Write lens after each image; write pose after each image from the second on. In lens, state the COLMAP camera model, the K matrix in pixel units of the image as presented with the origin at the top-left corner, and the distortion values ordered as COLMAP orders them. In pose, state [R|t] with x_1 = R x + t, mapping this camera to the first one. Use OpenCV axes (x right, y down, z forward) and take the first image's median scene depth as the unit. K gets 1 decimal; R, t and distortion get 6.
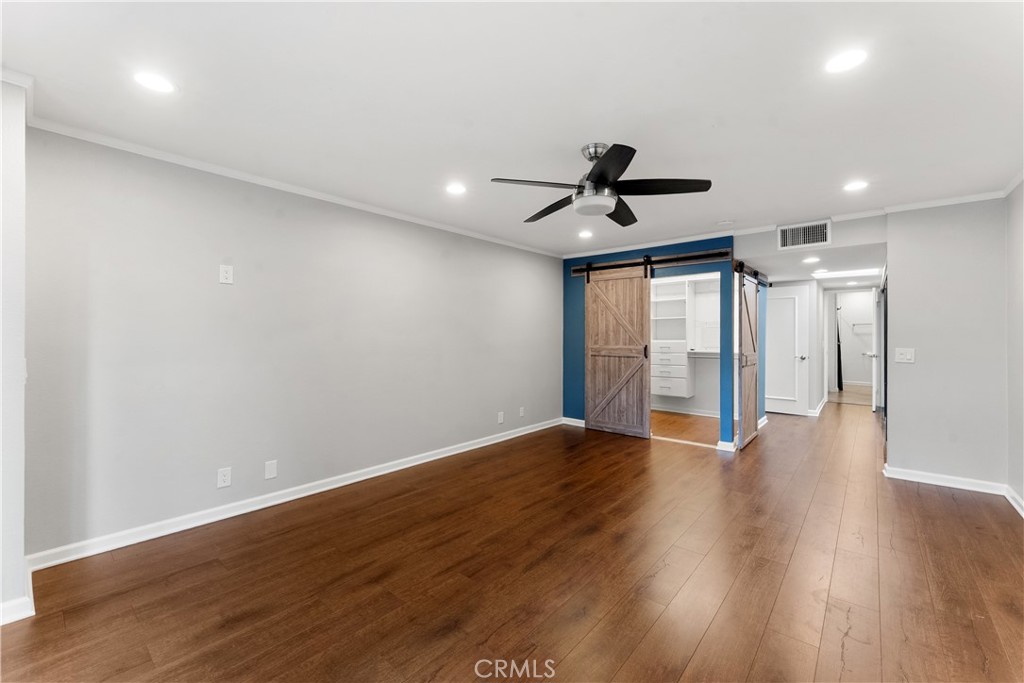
lens RADIAL K [[415.4, 0, 508.5], [0, 415.4, 342.2], [0, 0, 1]] dist [0.000850, -0.000041]
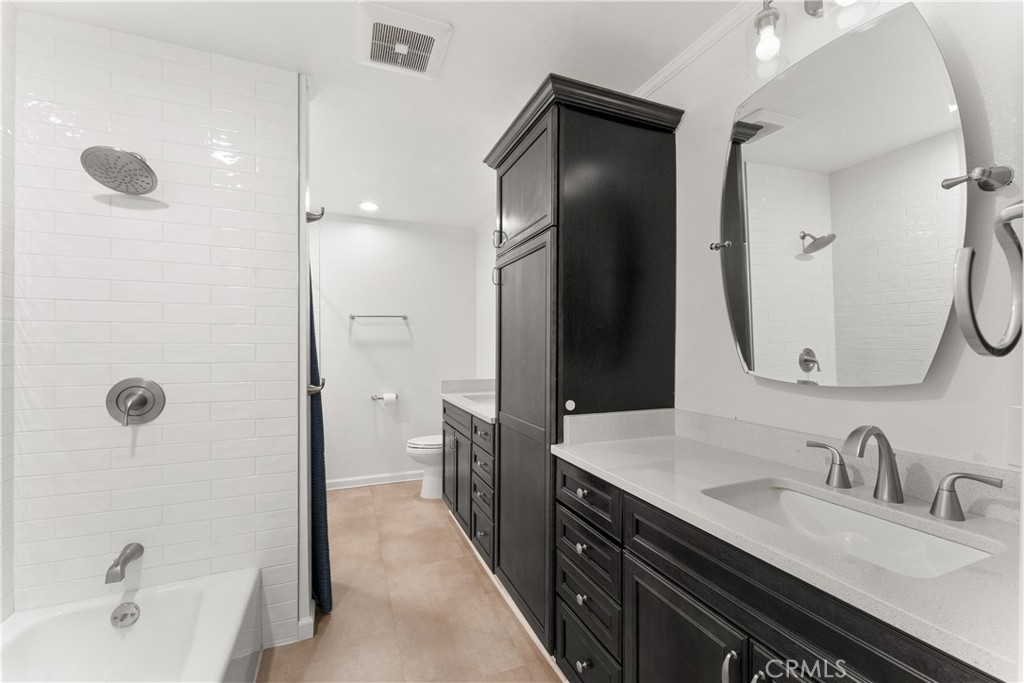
lens RADIAL K [[415.4, 0, 508.5], [0, 415.4, 342.2], [0, 0, 1]] dist [0.000850, -0.000041]
pose [[0.458070, 0.004084, 0.888907, 0.652974], [0.012514, 0.999861, -0.011042, -0.017210], [-0.888828, 0.016181, 0.457955, 0.816162]]
